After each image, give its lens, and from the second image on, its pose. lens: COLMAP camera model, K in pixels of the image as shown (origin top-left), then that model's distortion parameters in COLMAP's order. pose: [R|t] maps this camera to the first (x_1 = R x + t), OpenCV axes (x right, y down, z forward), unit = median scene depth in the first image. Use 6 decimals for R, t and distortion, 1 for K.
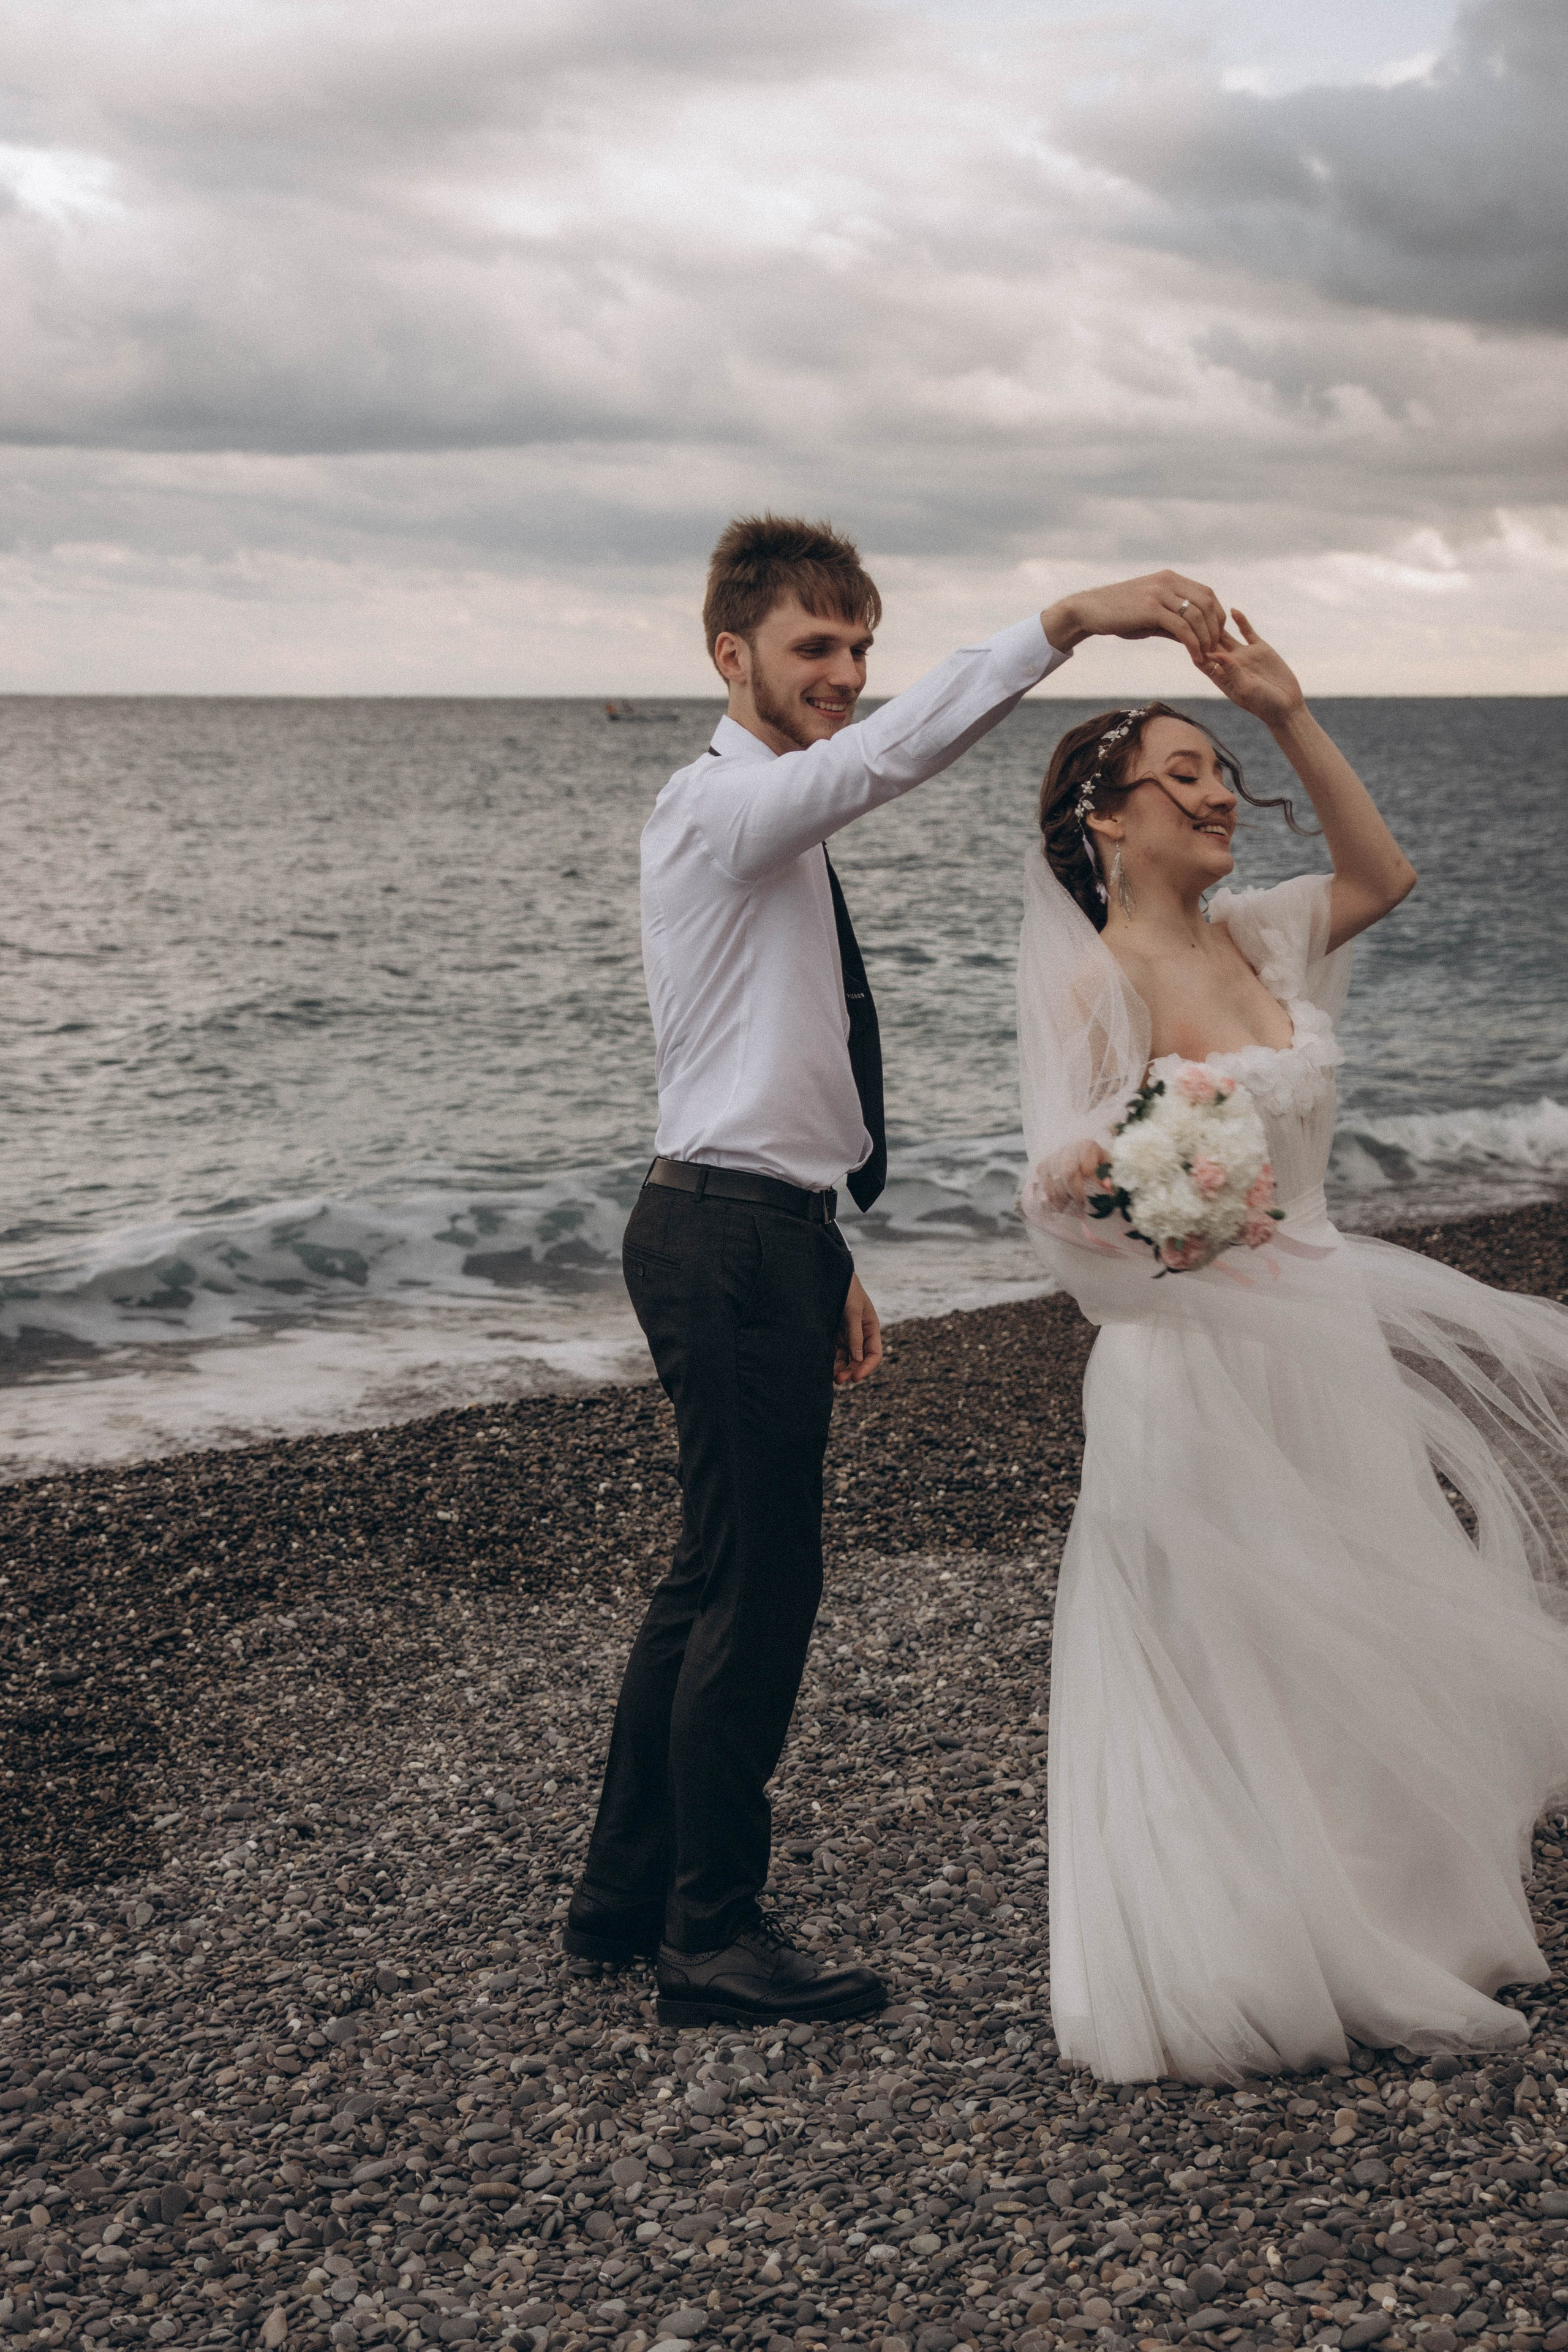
lens RADIAL K [[3587.5, 0, 789.4], [0, 3587.5, 1173.4], [0, 0, 1]] dist [0.055649, 0.000000]
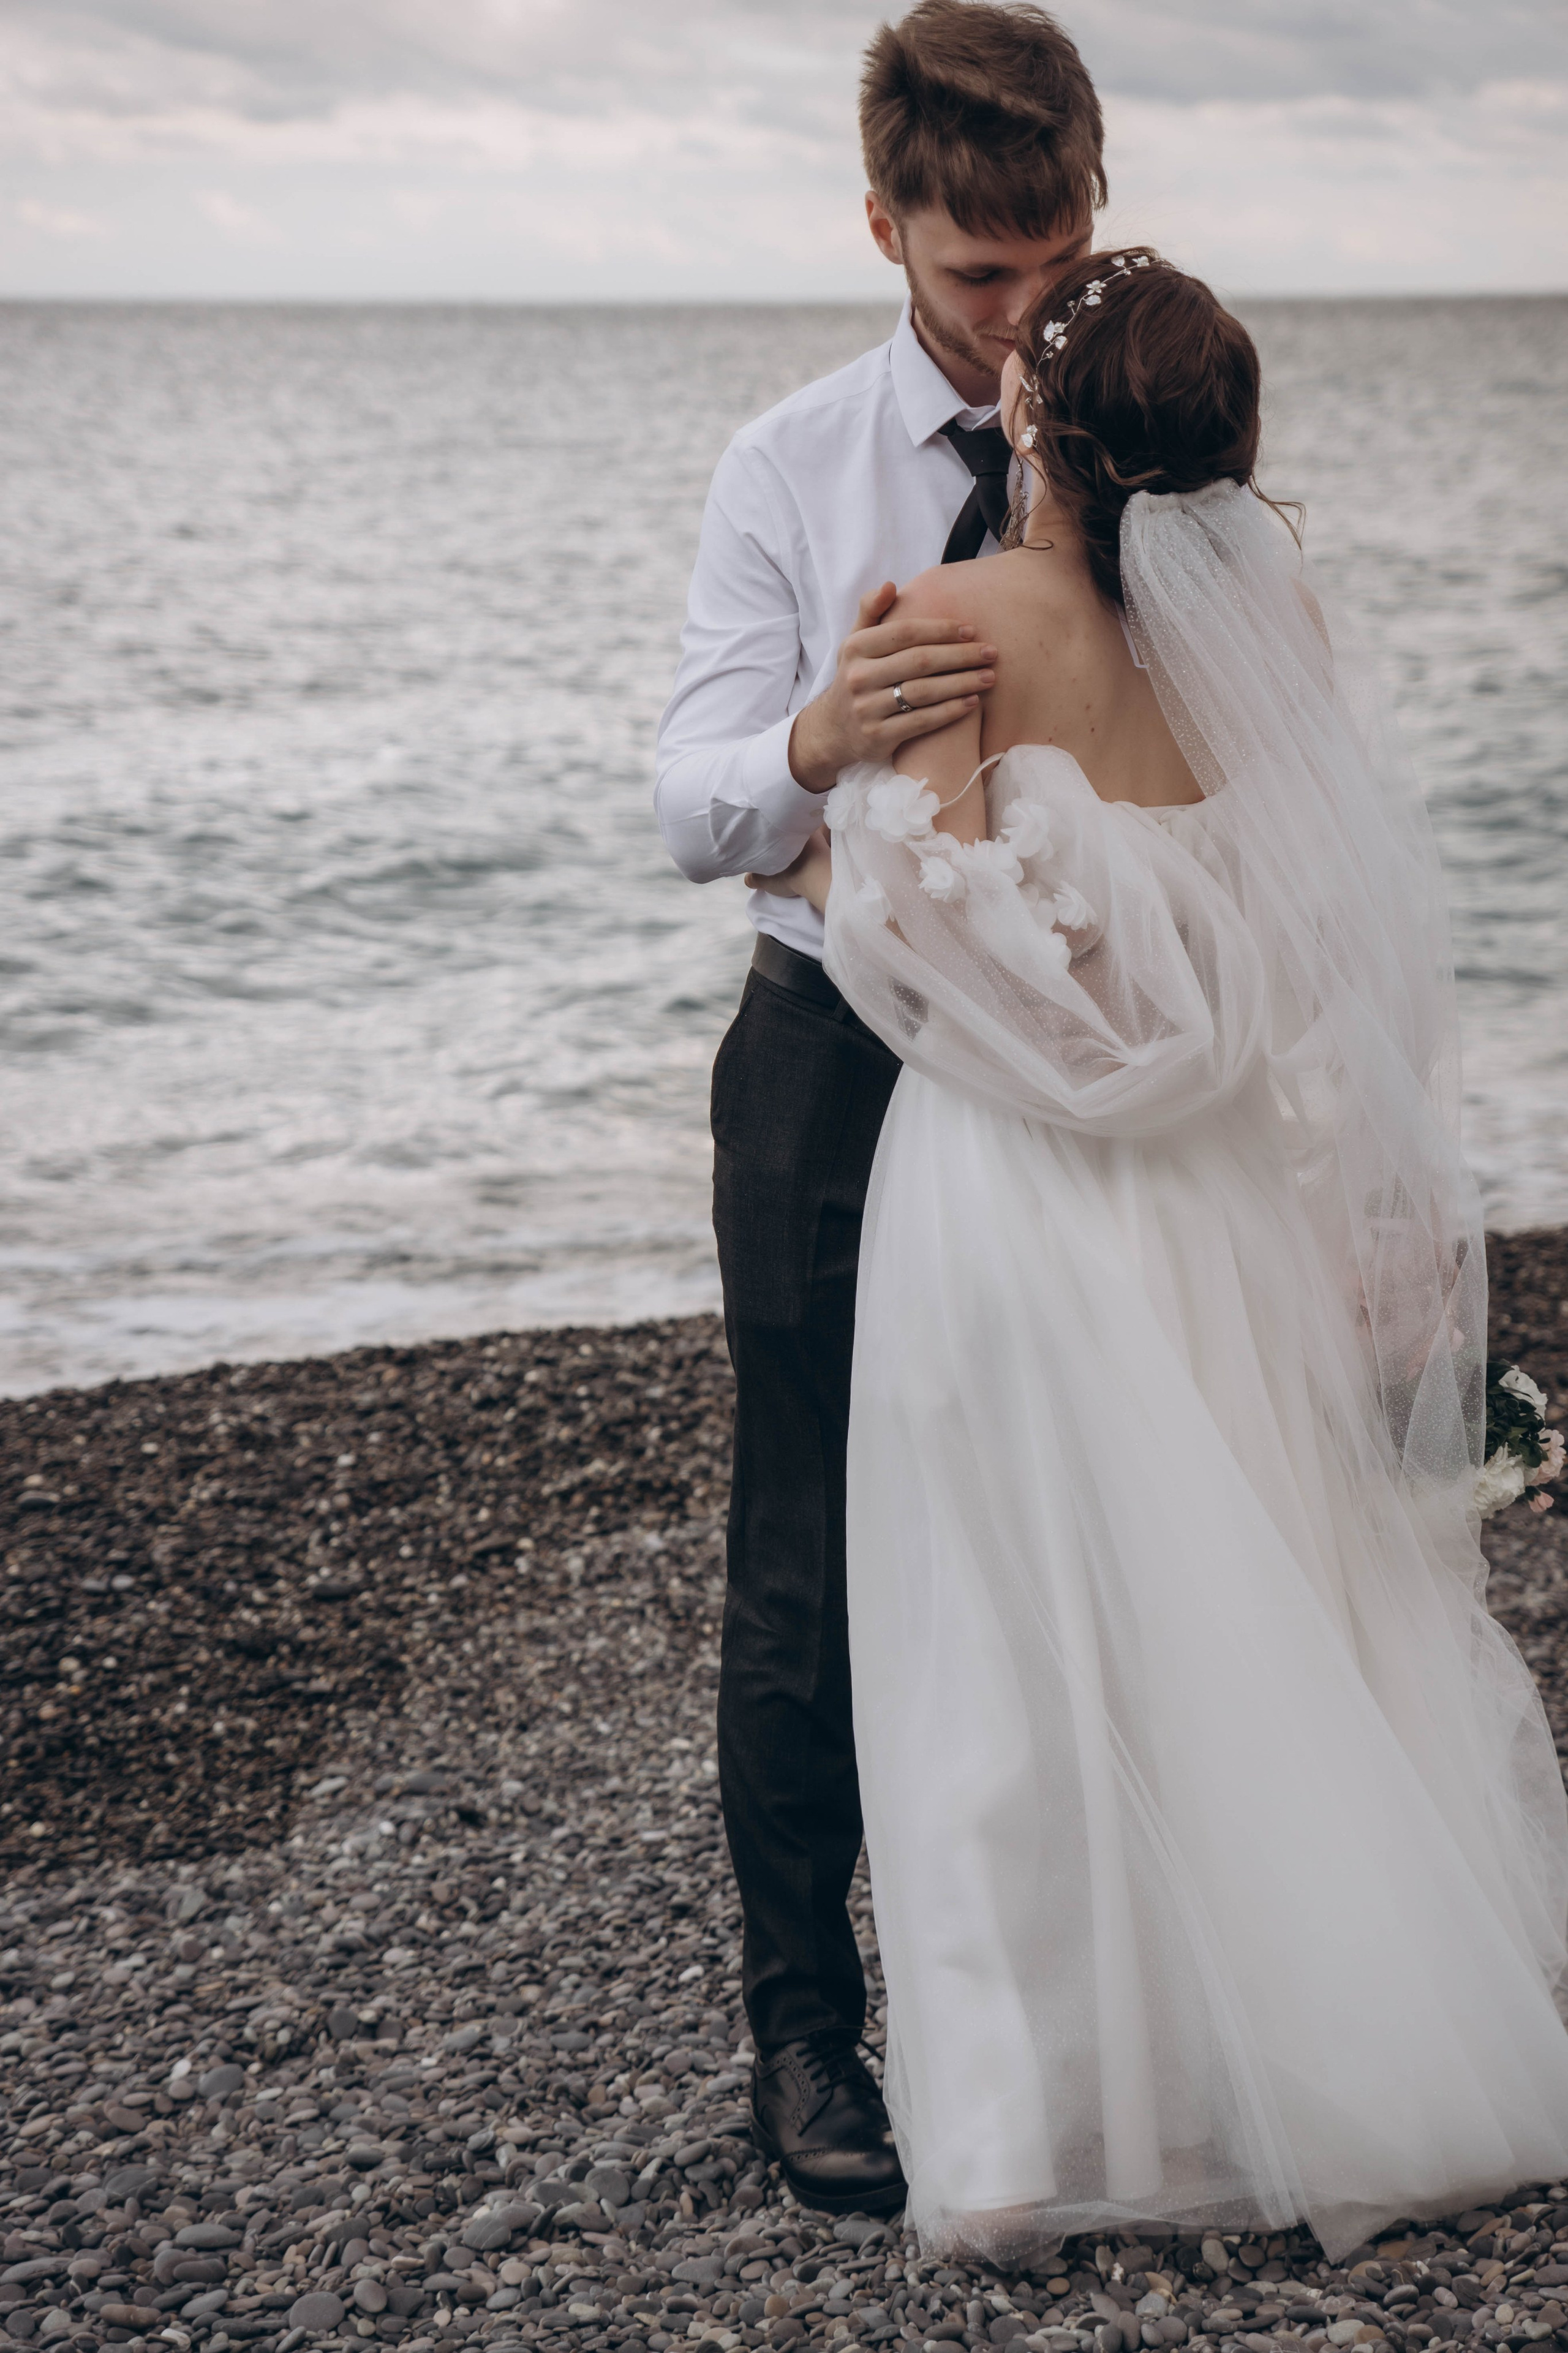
lens RADIAL K [[4822.3, 0, 770.4], [0, 4822.3, 1181.0], [0, 0, 1]] dist [0.210868, 0.000000]
pose [[0.947960, 0.052002, -0.314114, 0.185066], [-0.036385, 0.997802, 0.055382, -0.007105], [0.316304, -0.041071, 0.947769, 0.047608]]
